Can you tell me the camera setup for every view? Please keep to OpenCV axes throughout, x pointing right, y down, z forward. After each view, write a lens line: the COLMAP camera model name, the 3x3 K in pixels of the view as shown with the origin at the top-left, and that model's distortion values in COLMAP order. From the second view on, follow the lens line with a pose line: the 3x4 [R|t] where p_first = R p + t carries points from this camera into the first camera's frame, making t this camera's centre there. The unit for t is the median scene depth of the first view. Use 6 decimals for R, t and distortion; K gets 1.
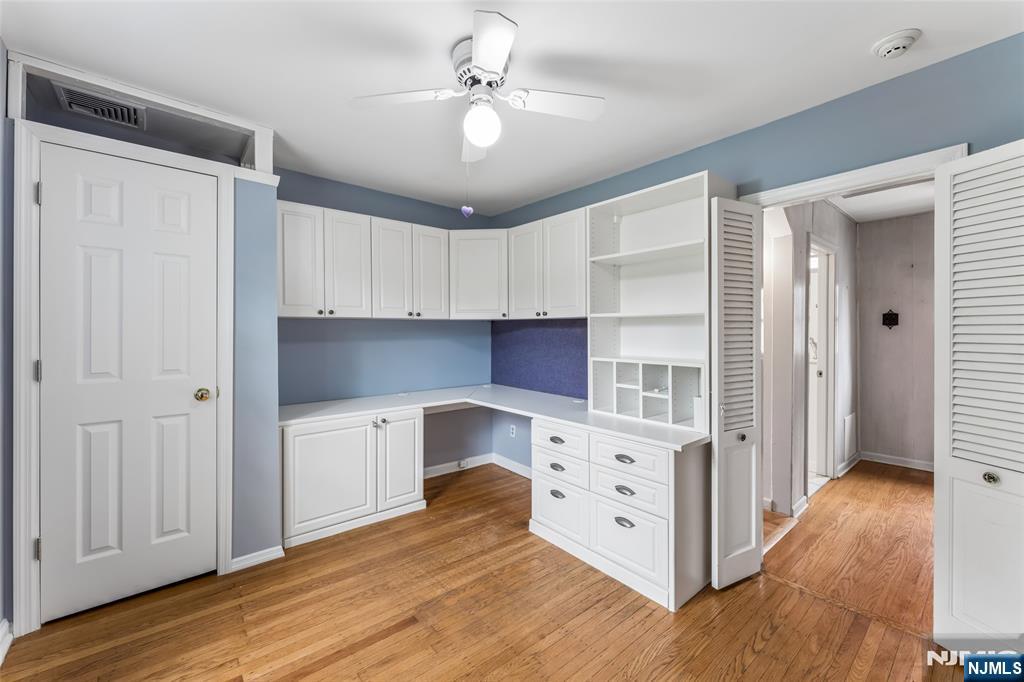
lens RADIAL K [[416.9, 0, 509.6], [0, 416.9, 328.0], [0, 0, 1]] dist [0.000073, 0.000061]
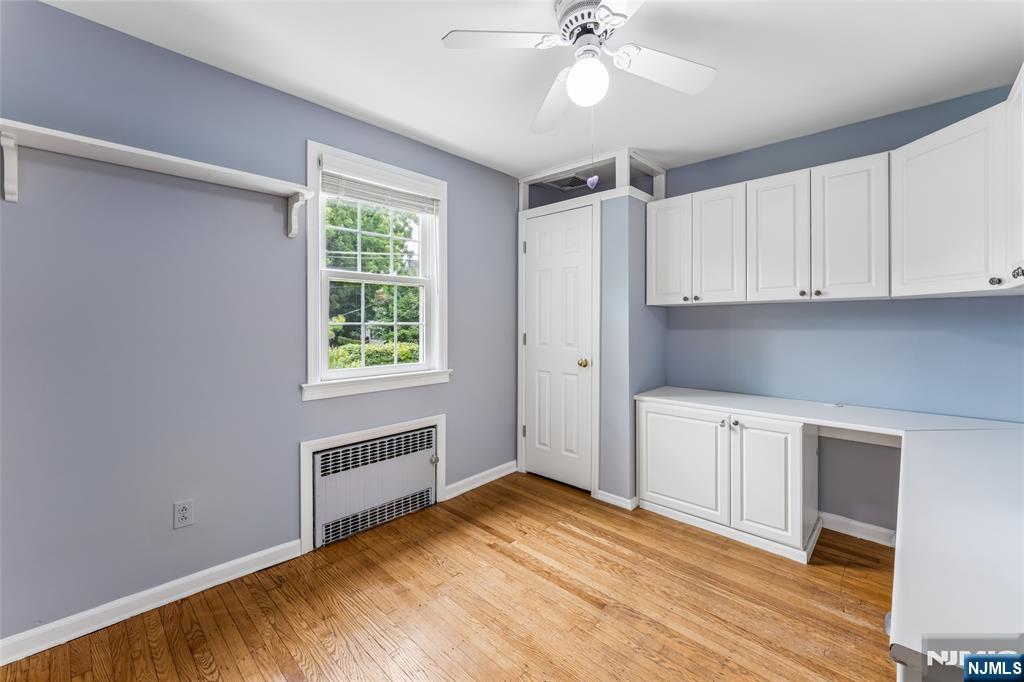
lens RADIAL K [[425.9, 0, 513.7], [0, 425.9, 322.0], [0, 0, 1]] dist [0.000181, 0.000047]
pose [[0.101934, -0.001400, -0.994790, 0.579122], [0.007250, 0.999973, -0.000664, 0.016915], [0.994765, -0.007144, 0.101942, 0.526877]]
